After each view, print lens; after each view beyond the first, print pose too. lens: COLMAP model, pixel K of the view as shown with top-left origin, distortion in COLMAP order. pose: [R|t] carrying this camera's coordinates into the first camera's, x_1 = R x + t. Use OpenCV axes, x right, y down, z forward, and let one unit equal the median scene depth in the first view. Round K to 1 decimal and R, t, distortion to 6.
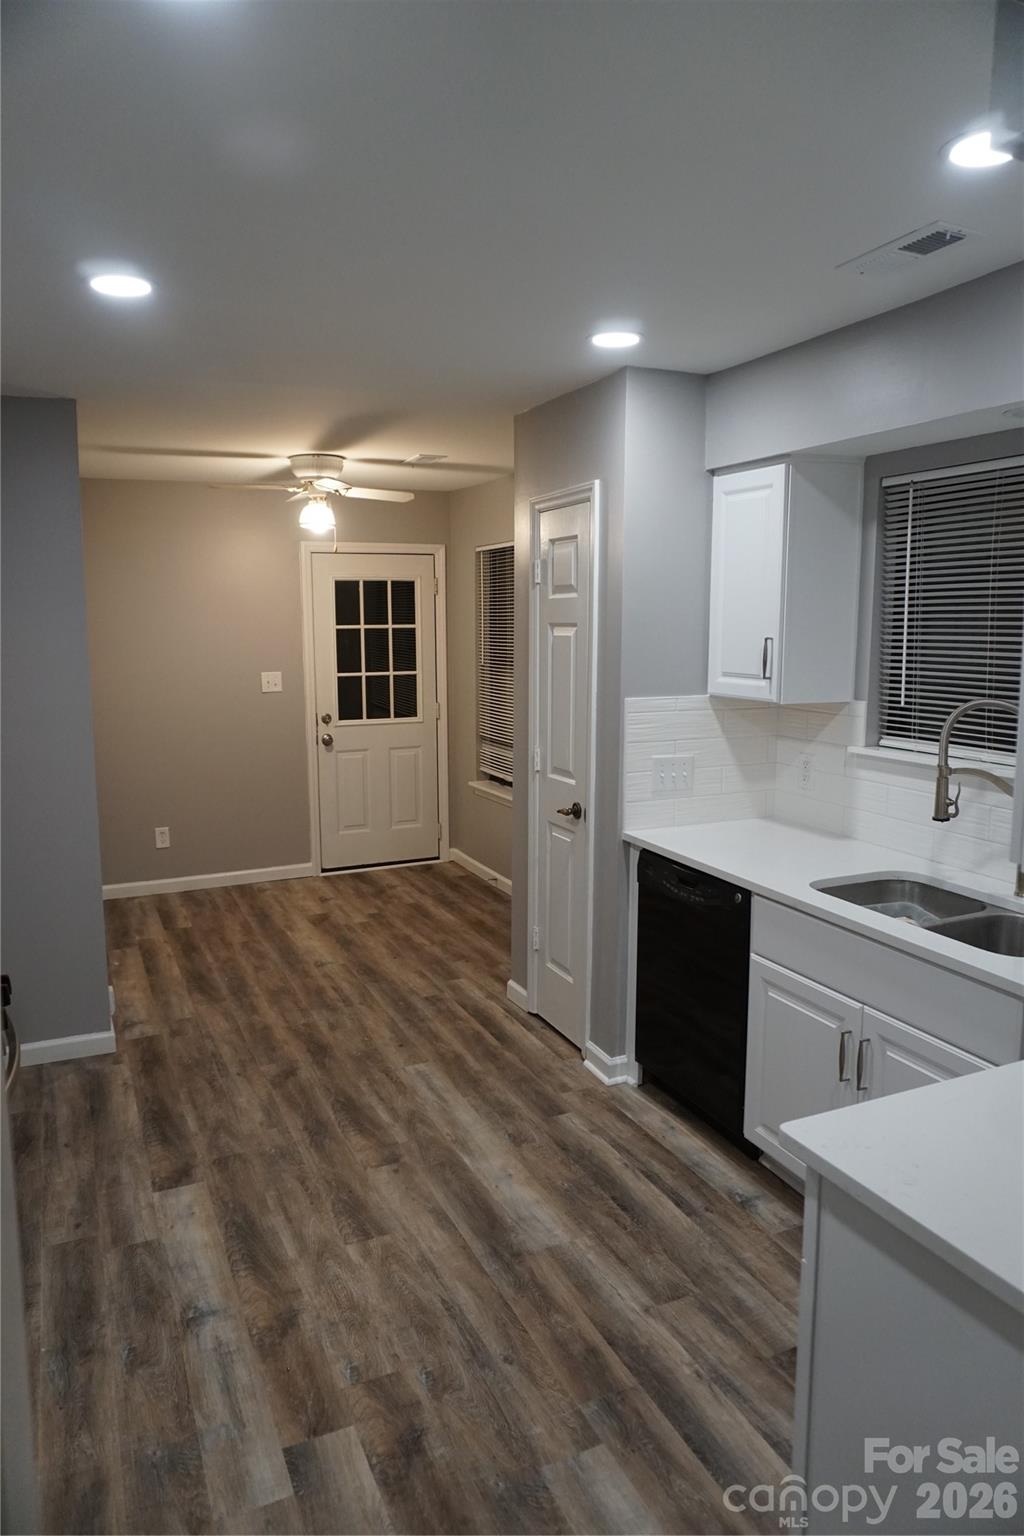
lens RADIAL K [[1039.7, 0, 519.4], [0, 1039.7, 768.9], [0, 0, 1]] dist [-0.009923, 0.004026]
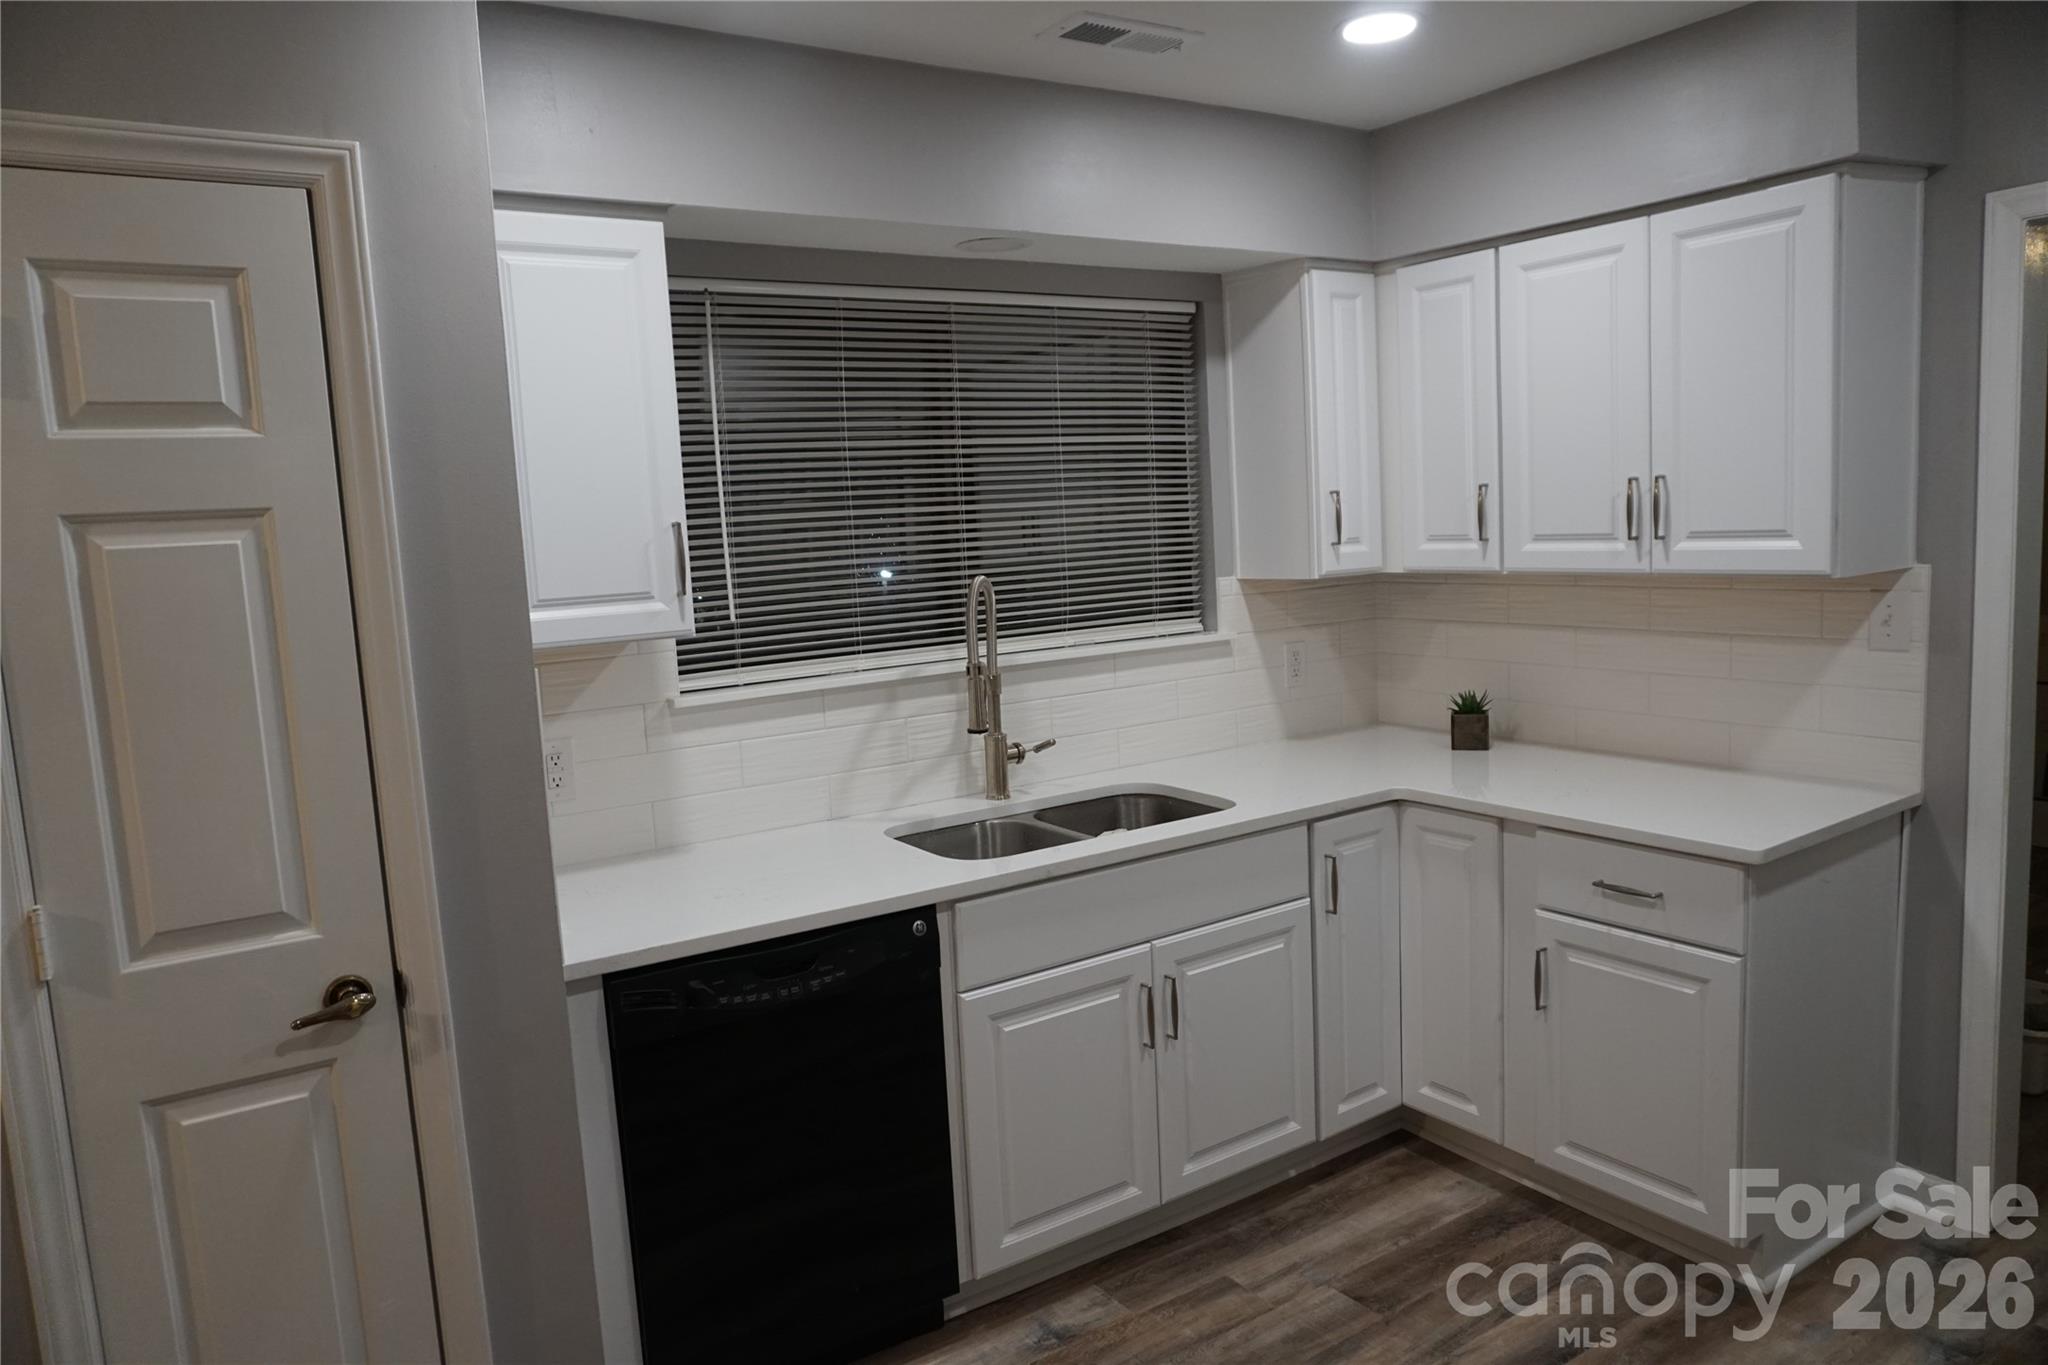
lens RADIAL K [[1386.3, 0, 1041.5], [0, 1386.3, 676.4], [0, 0, 1]] dist [-0.009923, 0.004026]
pose [[-0.165664, -0.109102, 0.980129, -0.568474], [0.187362, 0.972278, 0.139897, -0.117761], [-0.968221, 0.206815, -0.140630, 0.966460]]
